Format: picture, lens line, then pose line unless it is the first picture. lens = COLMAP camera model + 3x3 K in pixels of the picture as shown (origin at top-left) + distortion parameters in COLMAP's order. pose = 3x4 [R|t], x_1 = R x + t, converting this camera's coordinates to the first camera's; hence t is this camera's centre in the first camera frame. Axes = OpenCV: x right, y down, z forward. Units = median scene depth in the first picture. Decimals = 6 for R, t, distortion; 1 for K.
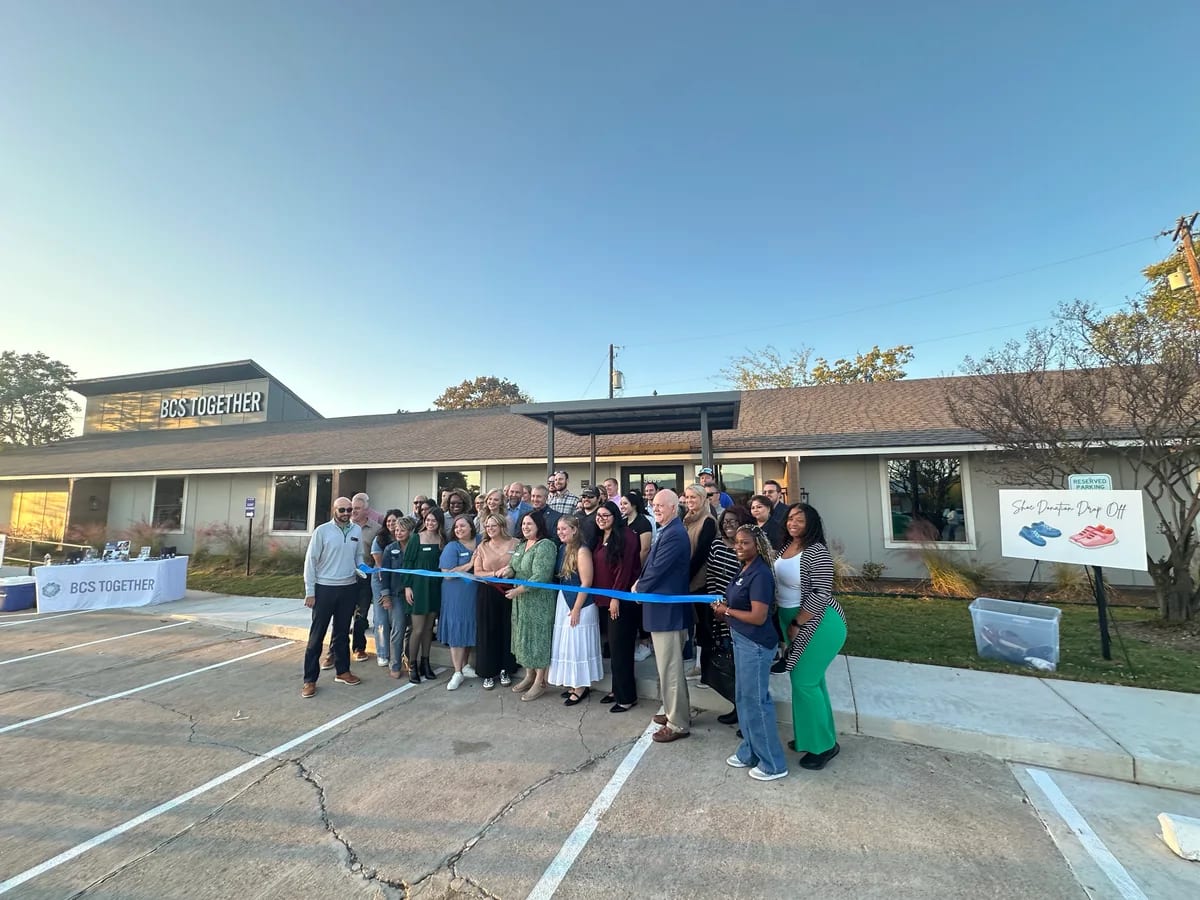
lens RADIAL K [[482.3, 0, 599.5], [0, 482.3, 443.9], [0, 0, 1]] dist [0.004411, 0.000137]
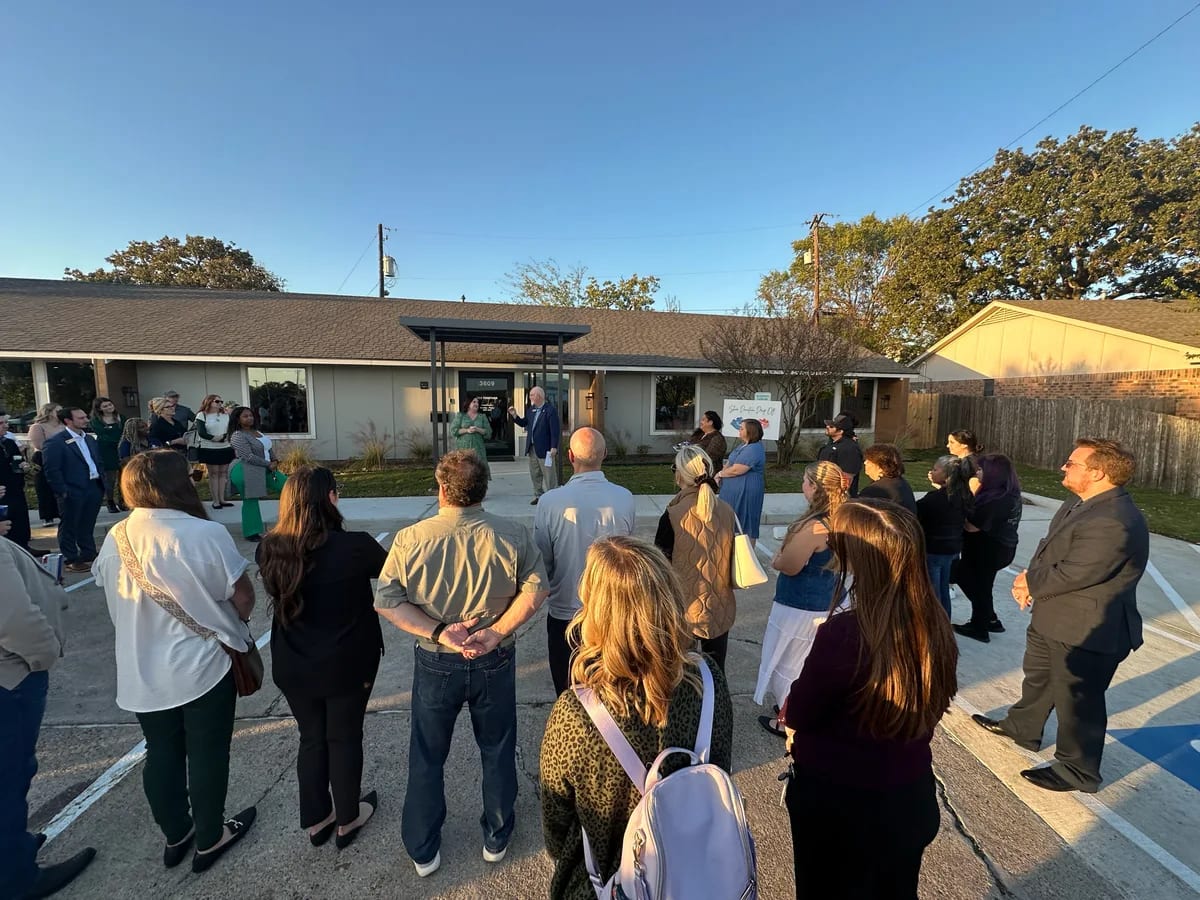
lens RADIAL K [[482.3, 0, 601.1], [0, 482.3, 449.9], [0, 0, 1]] dist [0.004411, 0.000137]
pose [[0.872332, -0.039215, 0.487339, -0.109516], [-0.070699, 0.976184, 0.205102, -0.013824], [-0.483776, -0.213371, 0.848784, -0.079952]]
